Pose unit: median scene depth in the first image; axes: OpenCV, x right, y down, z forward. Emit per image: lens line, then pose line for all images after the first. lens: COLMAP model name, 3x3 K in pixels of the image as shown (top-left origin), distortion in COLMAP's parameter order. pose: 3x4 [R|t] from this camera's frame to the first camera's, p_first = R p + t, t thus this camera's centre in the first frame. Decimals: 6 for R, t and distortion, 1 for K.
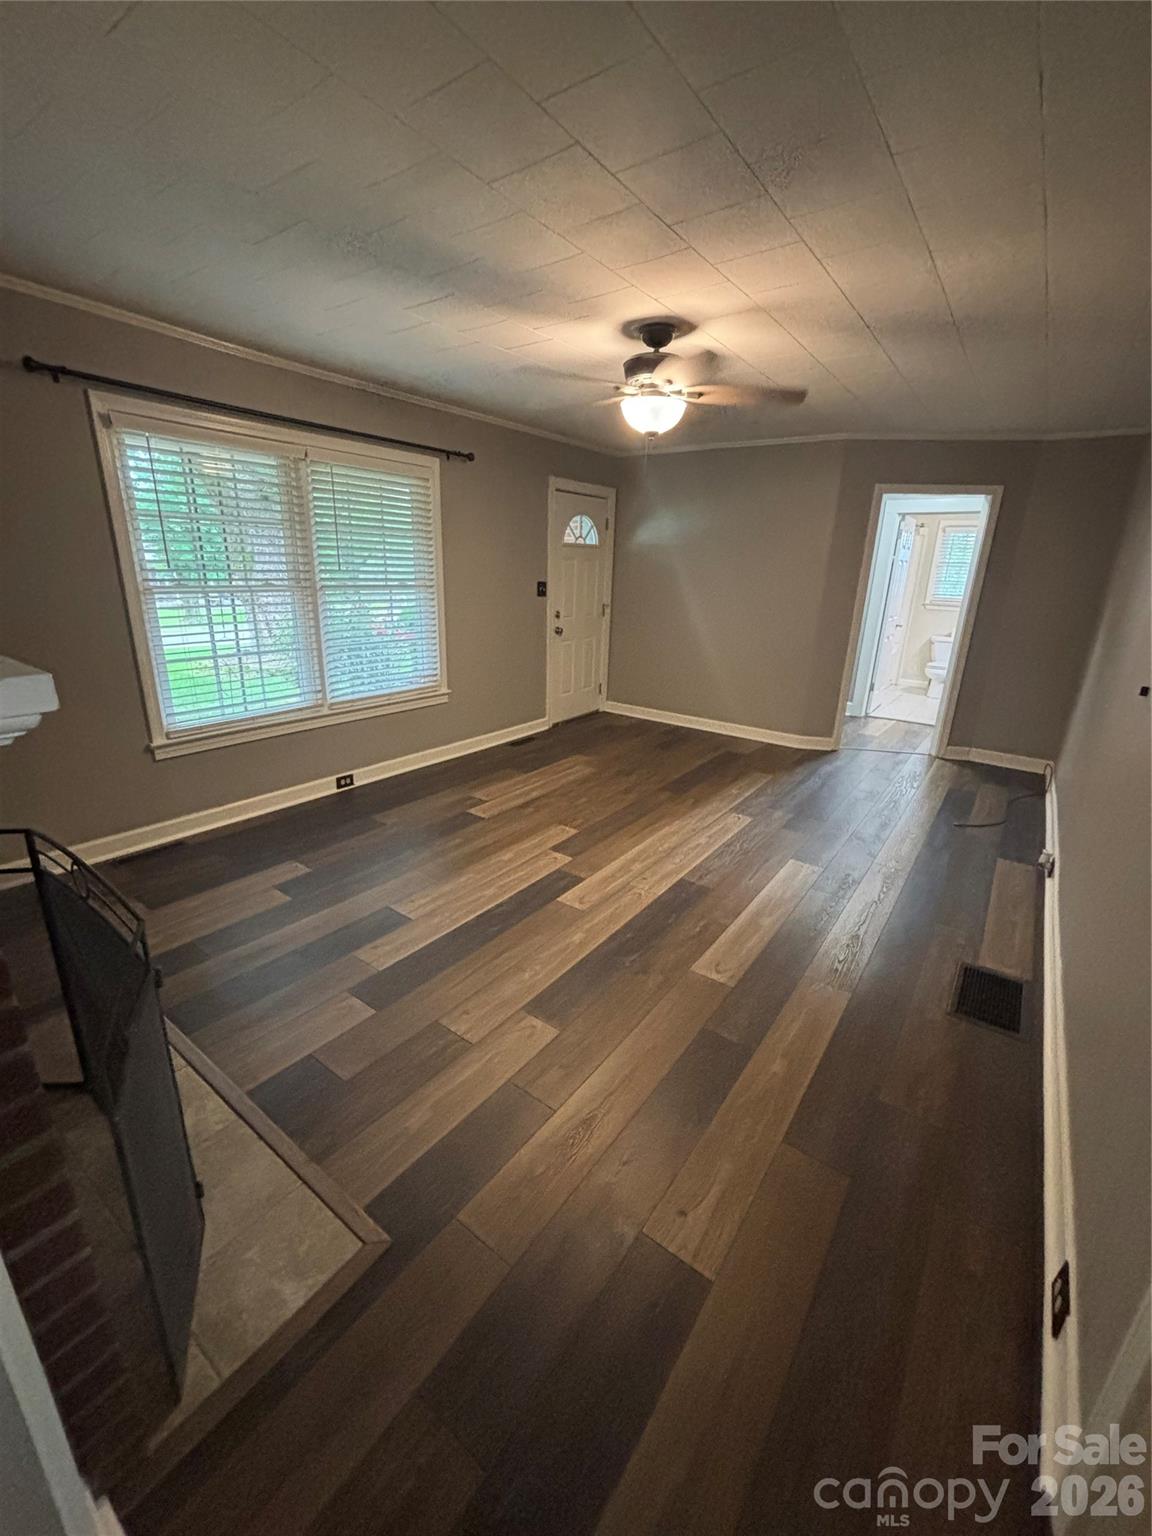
lens RADIAL K [[621.3, 0, 575.7], [0, 621.3, 769.2], [0, 0, 1]] dist [0.003100, -0.010866]
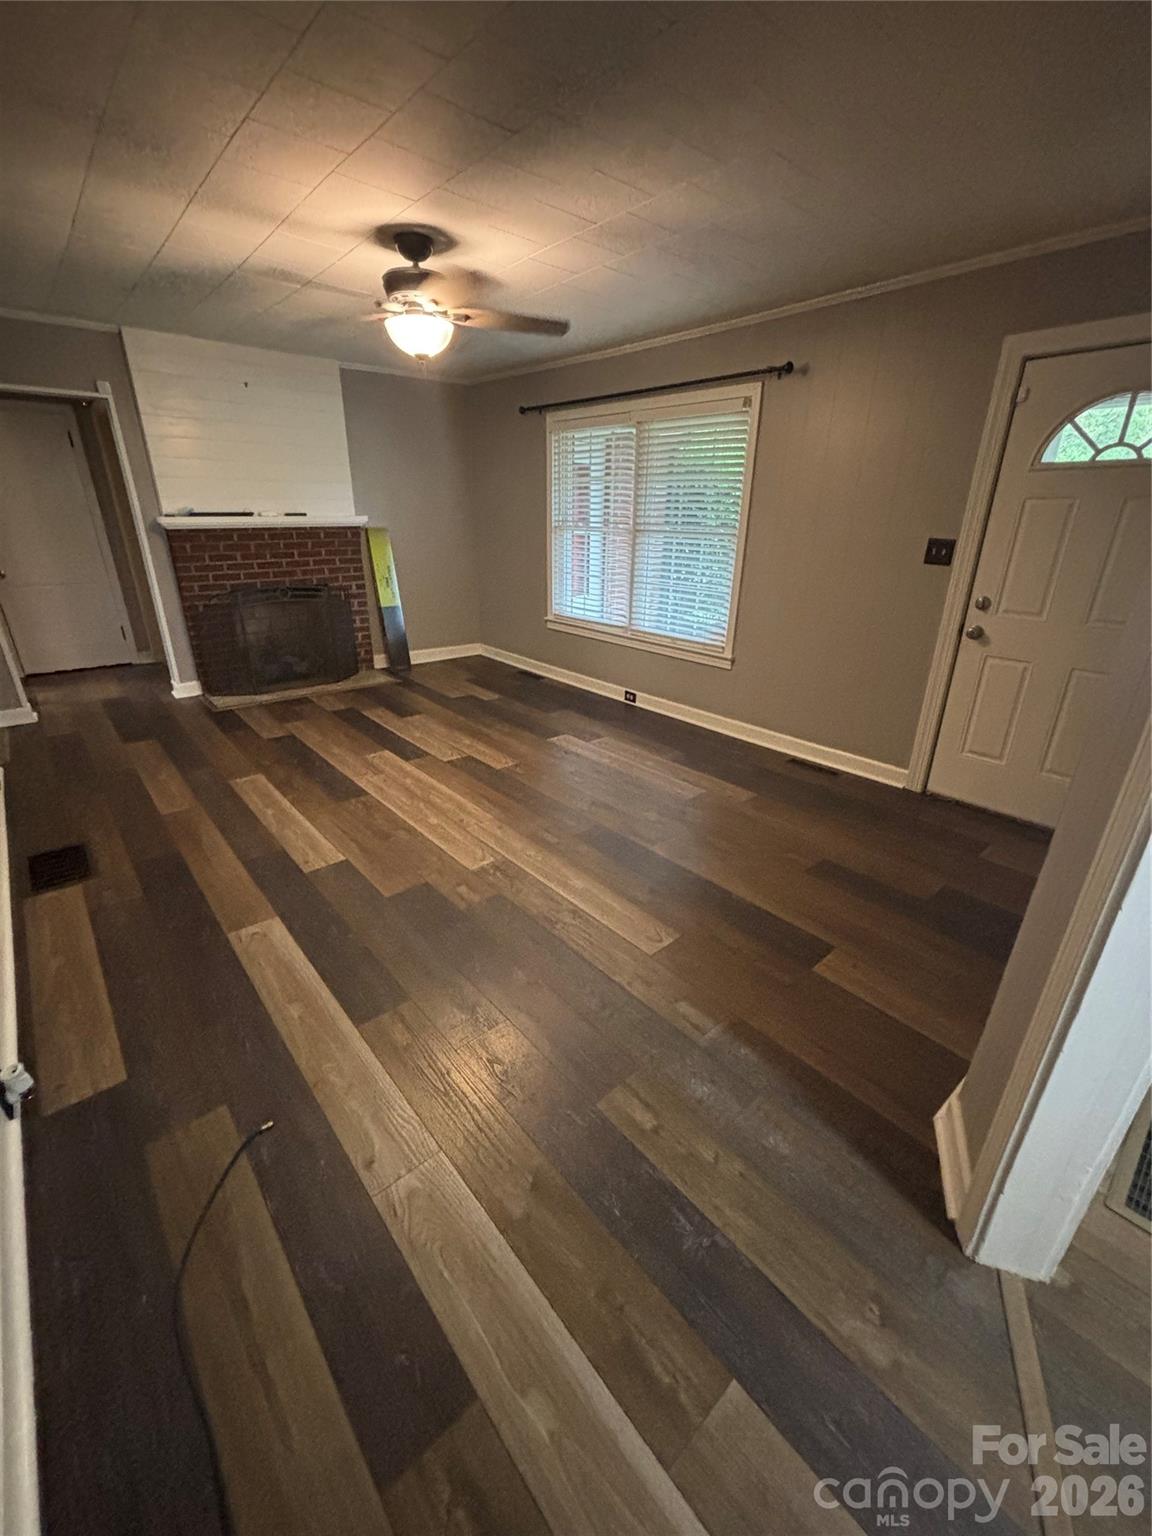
lens RADIAL K [[621.3, 0, 575.7], [0, 621.3, 769.2], [0, 0, 1]] dist [0.003100, -0.010866]
pose [[-0.228823, 0.341394, -0.911641, 0.892675], [-0.325397, 0.855796, 0.402156, -0.346925], [0.917473, 0.388668, -0.084737, 1.186636]]
